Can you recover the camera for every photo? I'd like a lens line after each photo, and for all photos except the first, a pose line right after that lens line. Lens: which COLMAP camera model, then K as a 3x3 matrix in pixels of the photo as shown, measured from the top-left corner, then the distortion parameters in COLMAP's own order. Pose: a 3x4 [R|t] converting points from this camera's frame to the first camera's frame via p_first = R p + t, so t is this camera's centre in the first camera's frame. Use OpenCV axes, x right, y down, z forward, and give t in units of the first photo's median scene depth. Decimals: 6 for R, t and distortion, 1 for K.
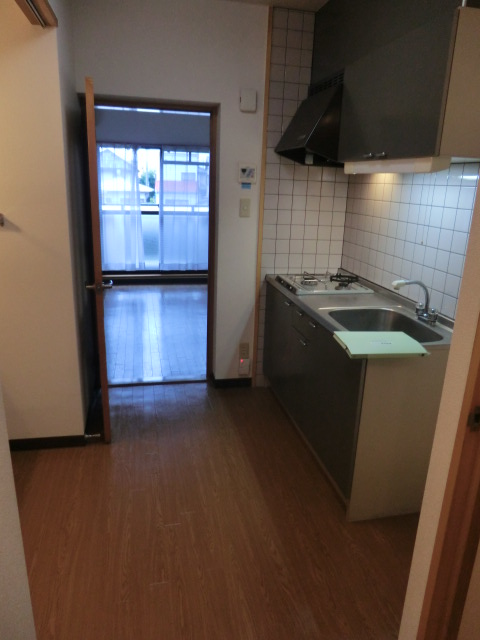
lens RADIAL K [[468.2, 0, 243.4], [0, 468.2, 318.4], [0, 0, 1]] dist [-0.076174, 0.074002]
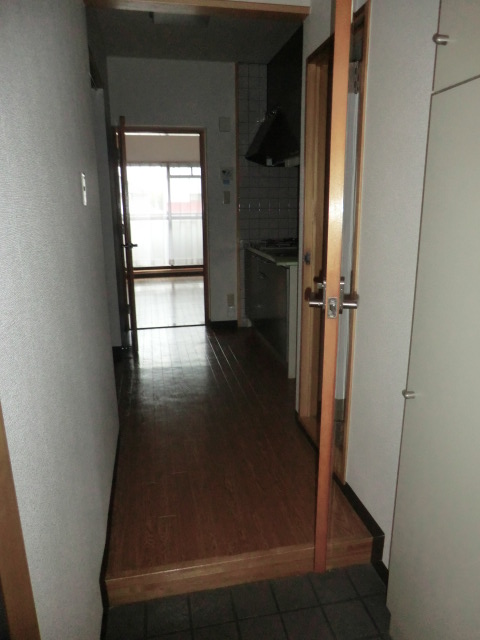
lens RADIAL K [[468.2, 0, 240.5], [0, 468.2, 322.9], [0, 0, 1]] dist [-0.076174, 0.074002]
pose [[0.998736, -0.039102, -0.031572, 0.078533], [0.038127, 0.998794, -0.030920, 0.199941], [0.032743, 0.029677, 0.999023, -0.436286]]
